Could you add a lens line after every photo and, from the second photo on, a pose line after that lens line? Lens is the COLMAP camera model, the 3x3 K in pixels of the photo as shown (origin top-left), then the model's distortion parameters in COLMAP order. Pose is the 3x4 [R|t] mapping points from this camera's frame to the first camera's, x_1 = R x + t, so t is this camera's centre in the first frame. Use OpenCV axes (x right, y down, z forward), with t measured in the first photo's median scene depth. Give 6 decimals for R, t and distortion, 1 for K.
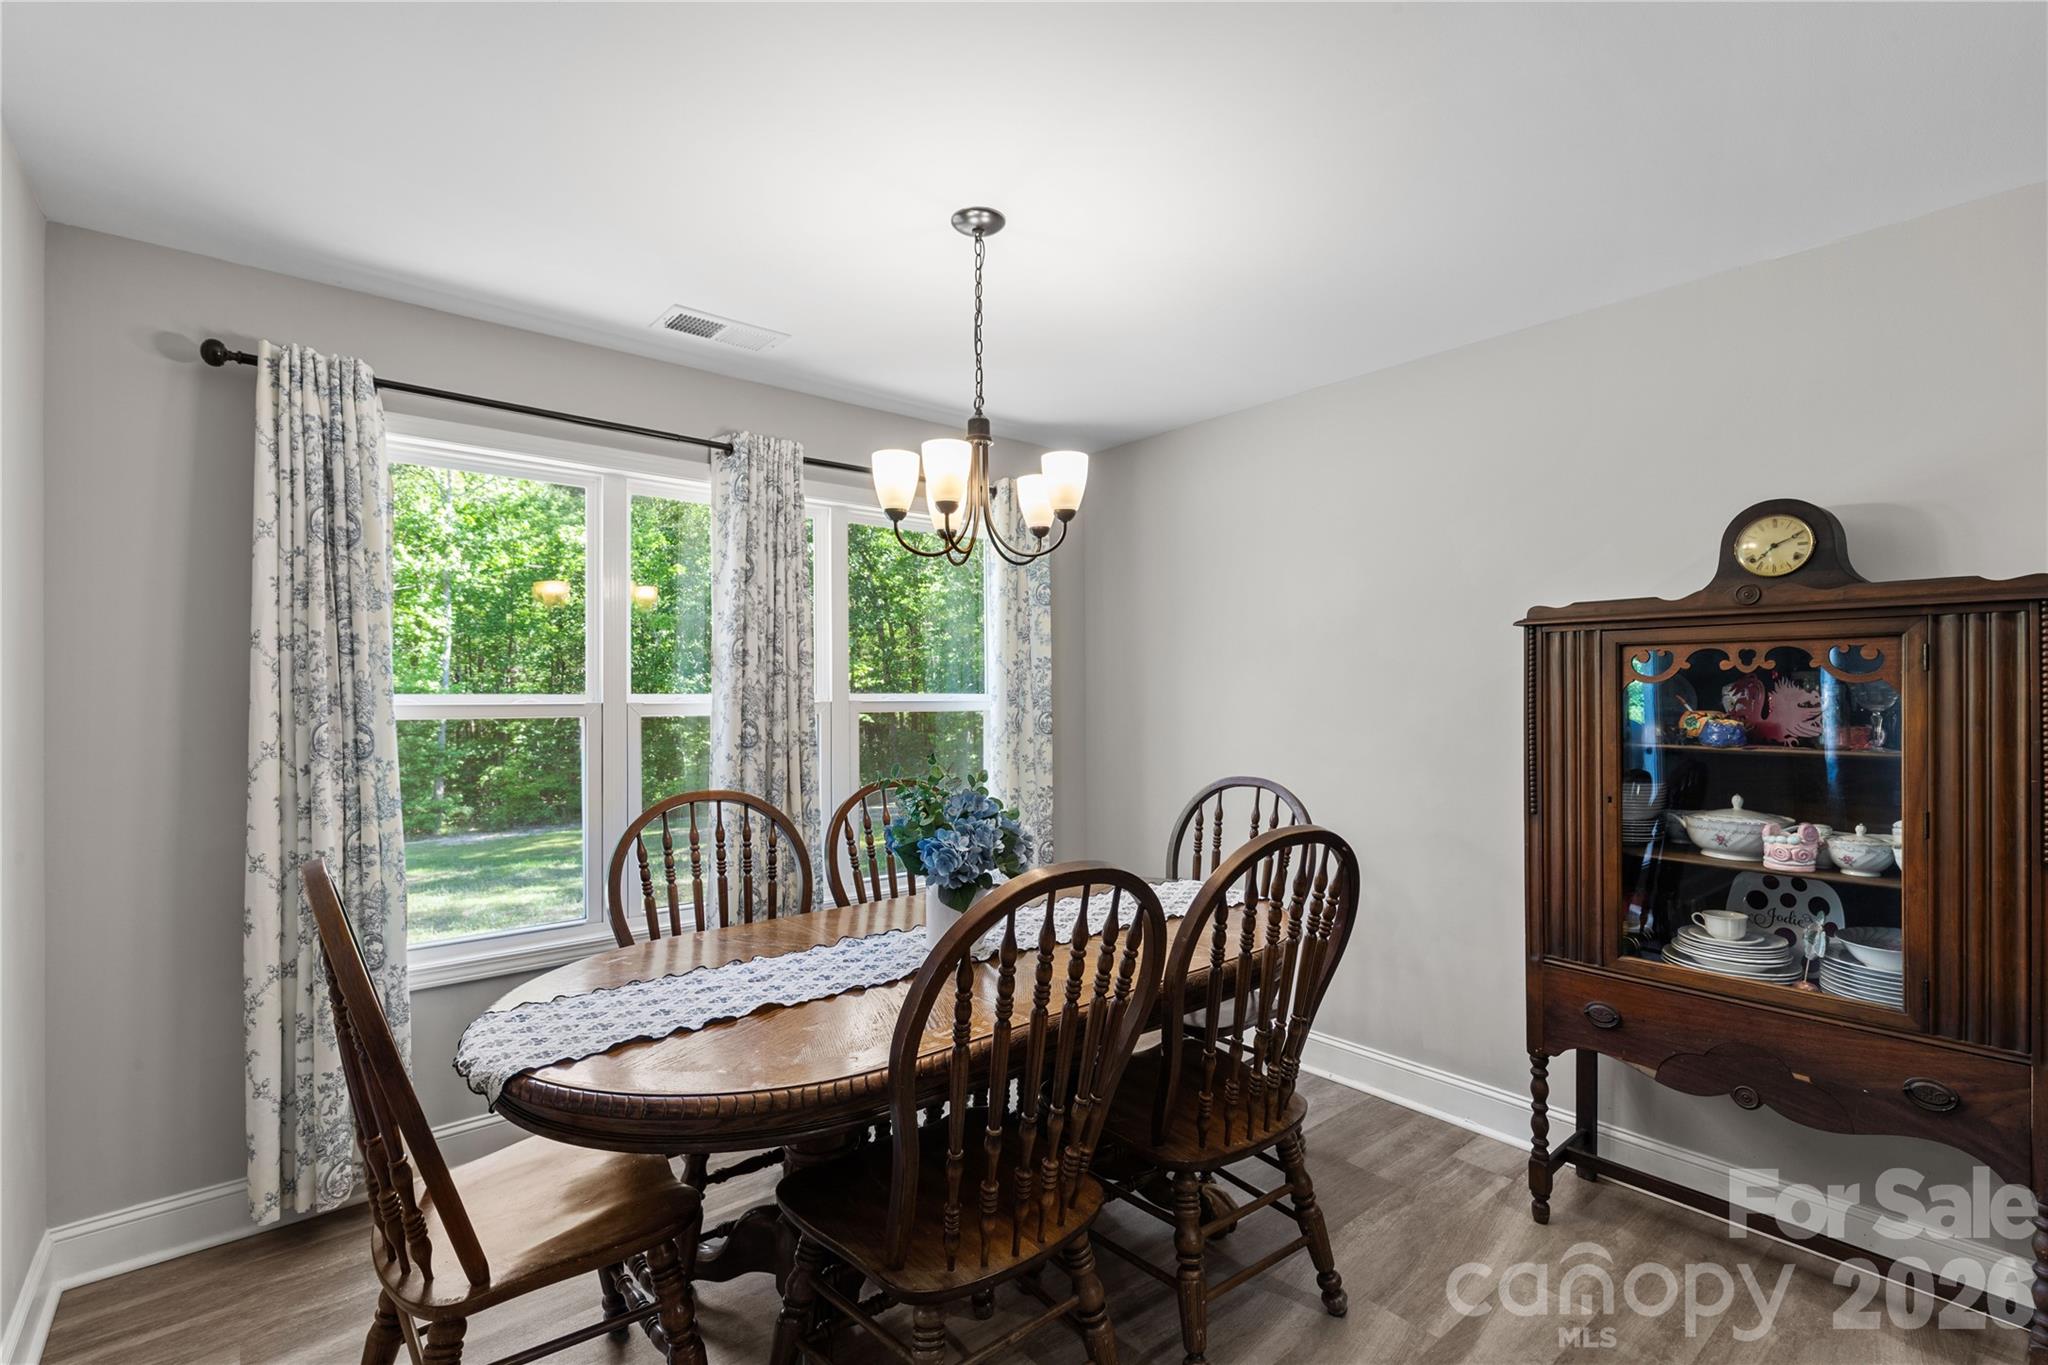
lens RADIAL K [[932.4, 0, 1018.9], [0, 932.4, 688.7], [0, 0, 1]] dist [0.004842, -0.000793]
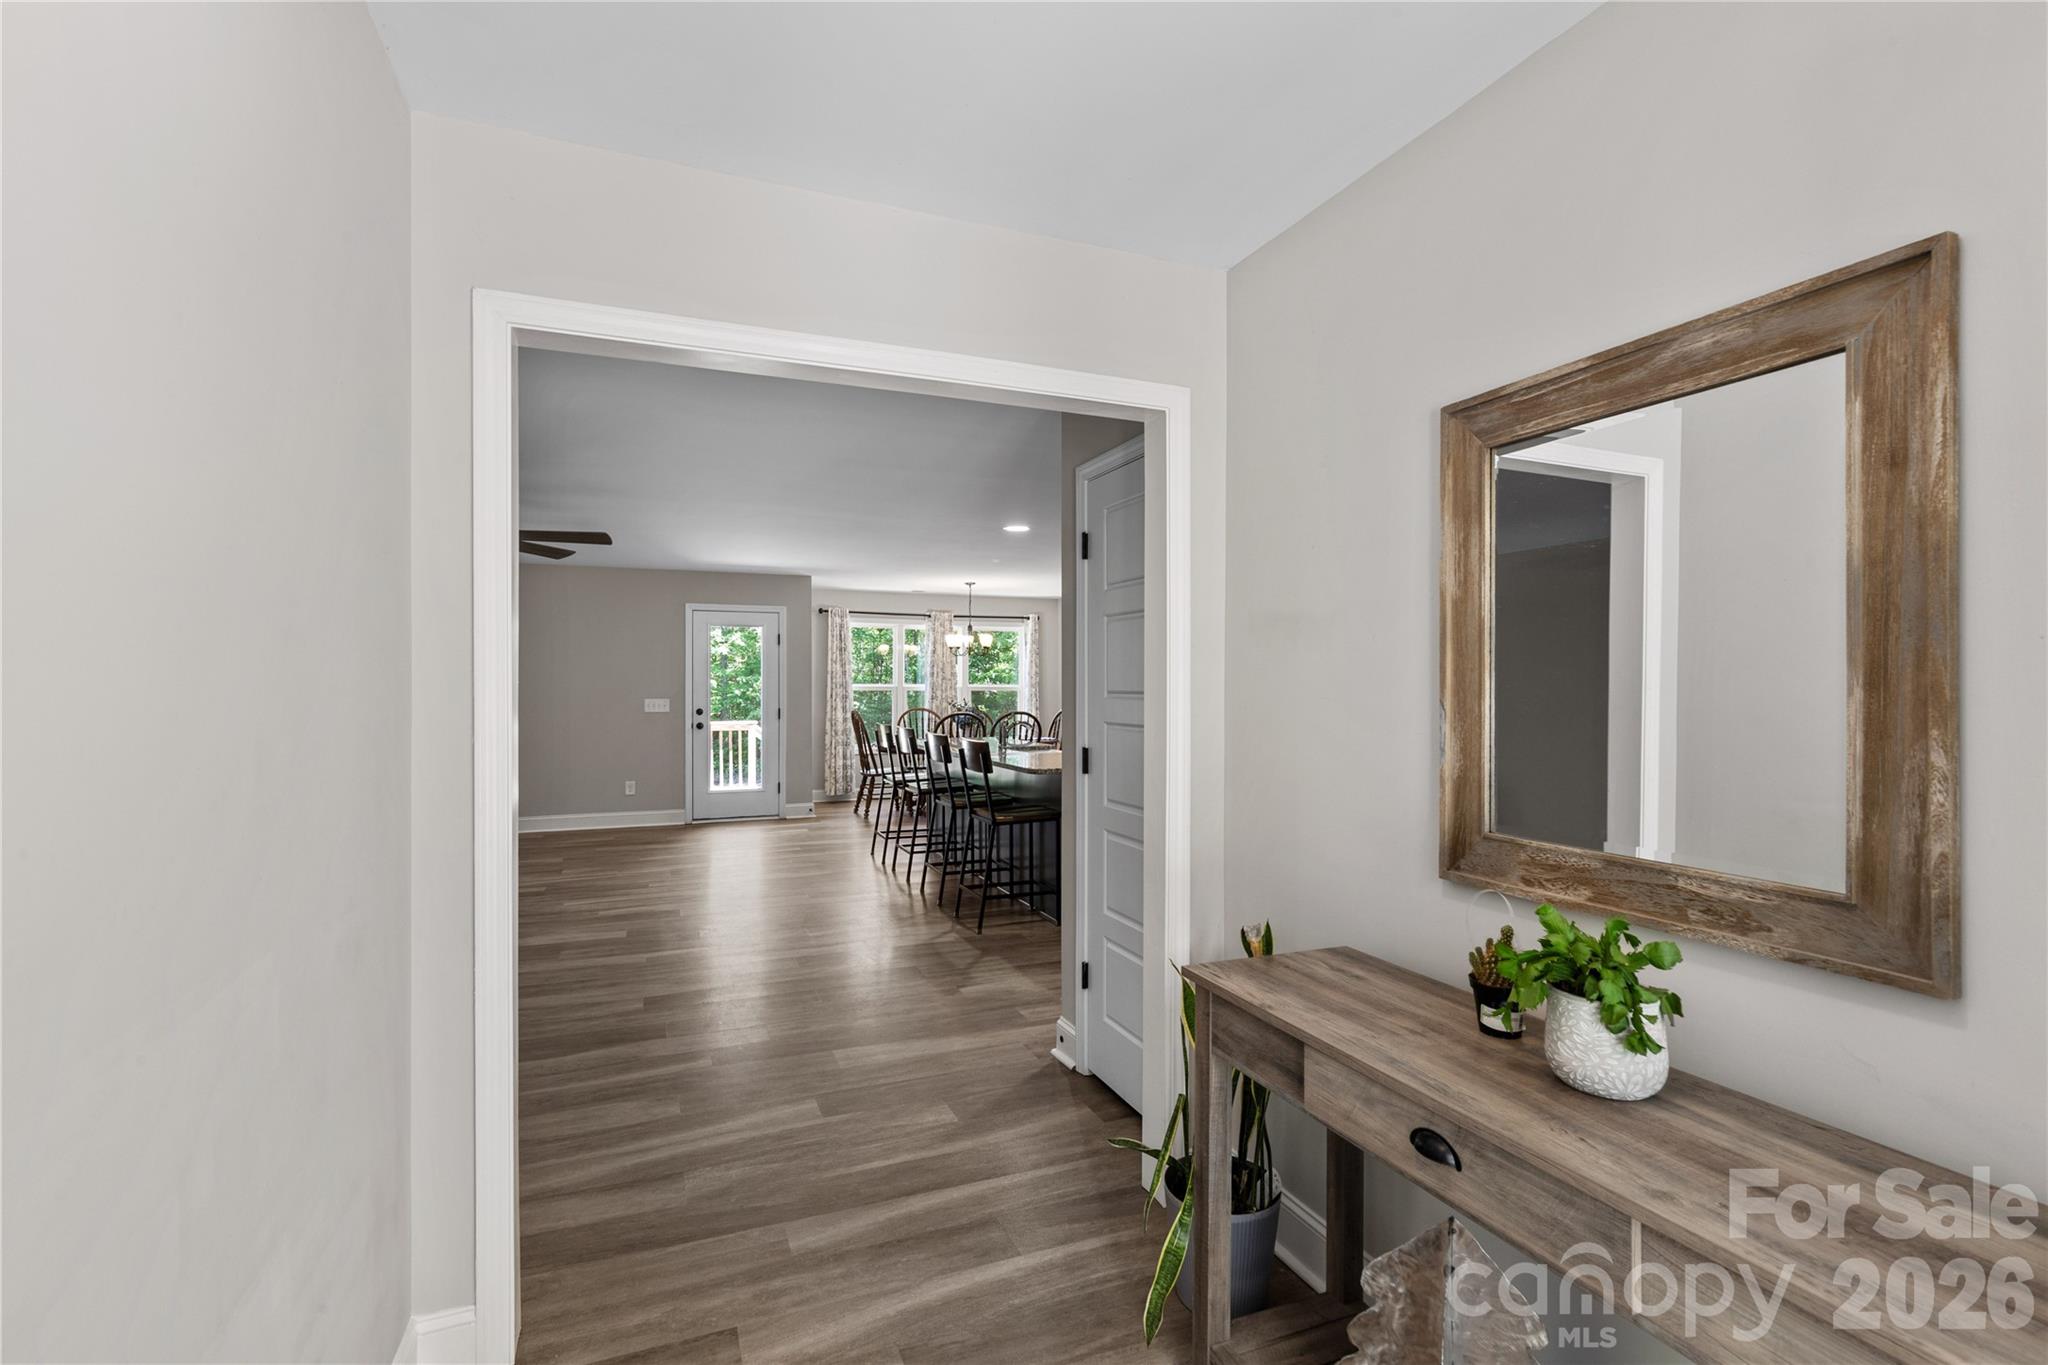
lens RADIAL K [[932.4, 0, 1018.9], [0, 932.4, 688.7], [0, 0, 1]] dist [0.004842, -0.000793]
pose [[0.952908, 0.006190, -0.303196, 1.480493], [-0.003096, 0.999938, 0.010685, -0.022661], [0.303244, -0.009243, 0.952868, -3.102762]]
